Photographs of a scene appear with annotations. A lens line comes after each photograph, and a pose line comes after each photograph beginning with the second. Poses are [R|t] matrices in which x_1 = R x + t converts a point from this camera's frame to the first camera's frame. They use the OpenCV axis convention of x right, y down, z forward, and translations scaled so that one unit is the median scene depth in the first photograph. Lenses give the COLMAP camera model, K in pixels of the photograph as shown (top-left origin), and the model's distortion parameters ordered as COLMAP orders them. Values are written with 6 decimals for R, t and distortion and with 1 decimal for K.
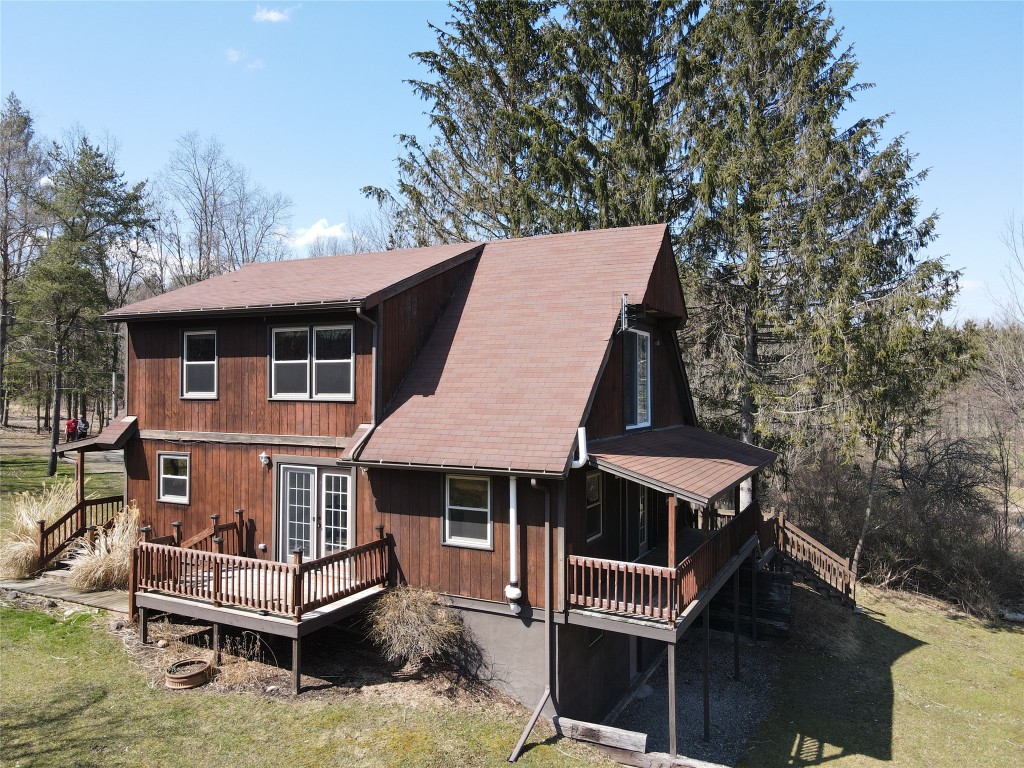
lens RADIAL K [[745.2, 0, 512.0], [0, 745.2, 384.0], [0, 0, 1]] dist [-0.007729, 0.049445]
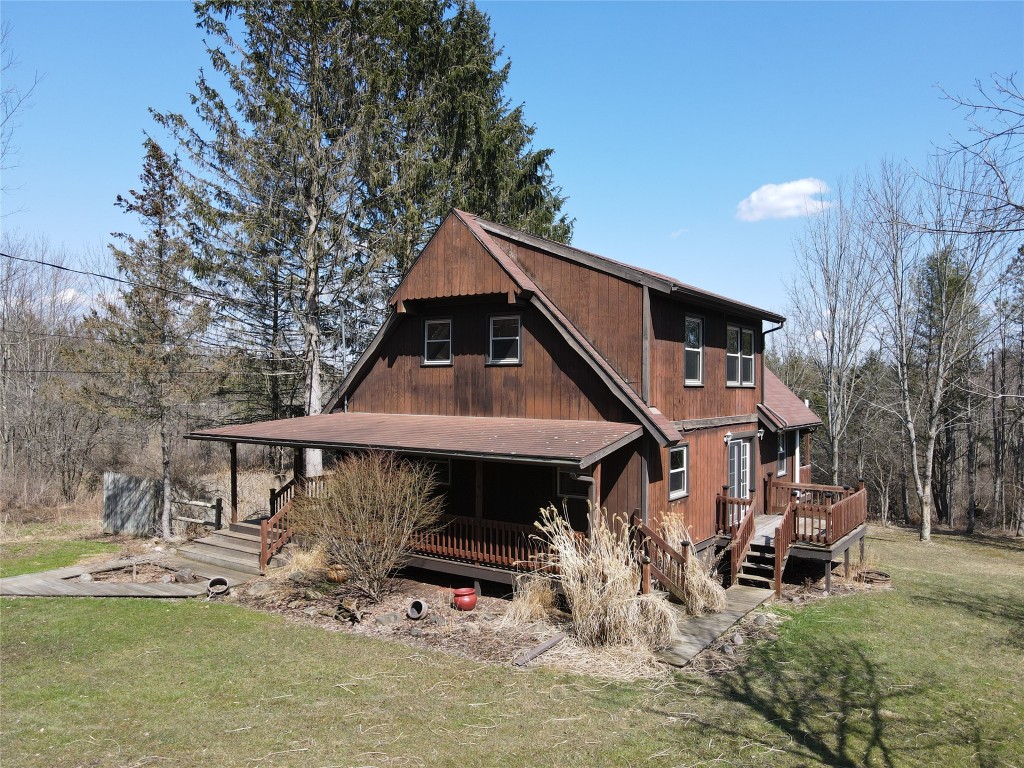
lens RADIAL K [[745.2, 0, 512.0], [0, 745.2, 384.0], [0, 0, 1]] dist [-0.007729, 0.049445]
pose [[0.150355, 0.000496, 0.988632, -1.467070], [-0.015829, 0.999873, 0.001906, 0.019713], [-0.988505, -0.015936, 0.150344, 1.117199]]
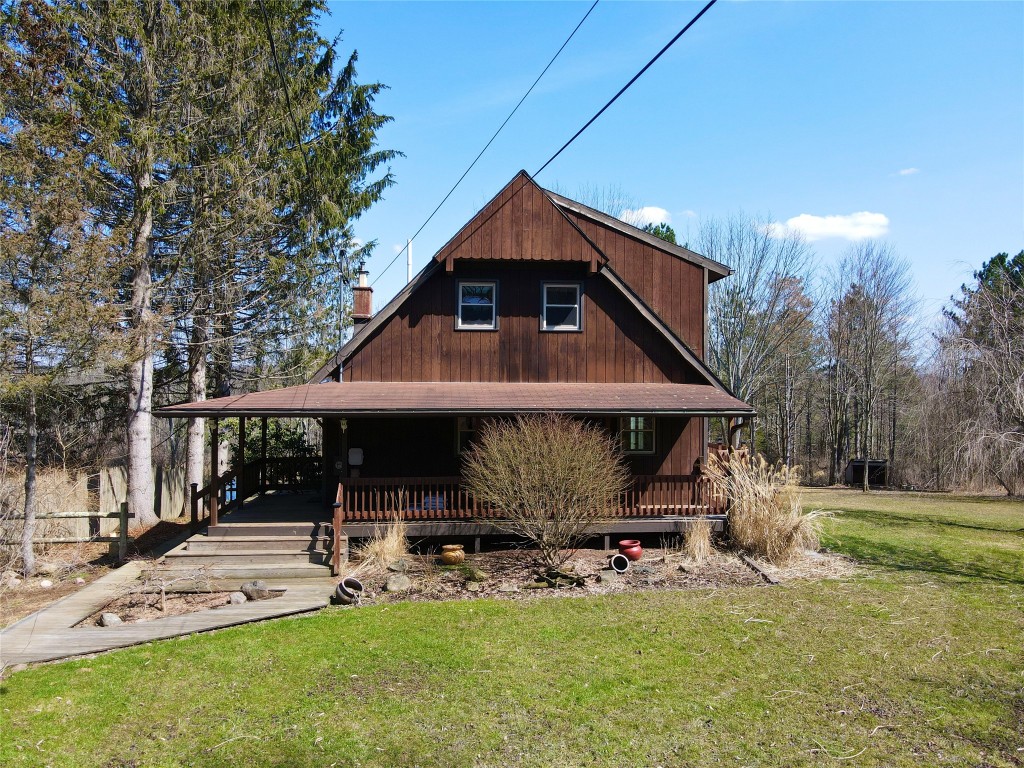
lens RADIAL K [[745.2, 0, 512.0], [0, 745.2, 384.0], [0, 0, 1]] dist [-0.007729, 0.049445]
pose [[-0.517396, -0.001353, 0.855745, -1.323292], [-0.016405, 0.999831, -0.008338, 0.078550], [-0.855589, -0.018353, -0.517331, 1.870145]]
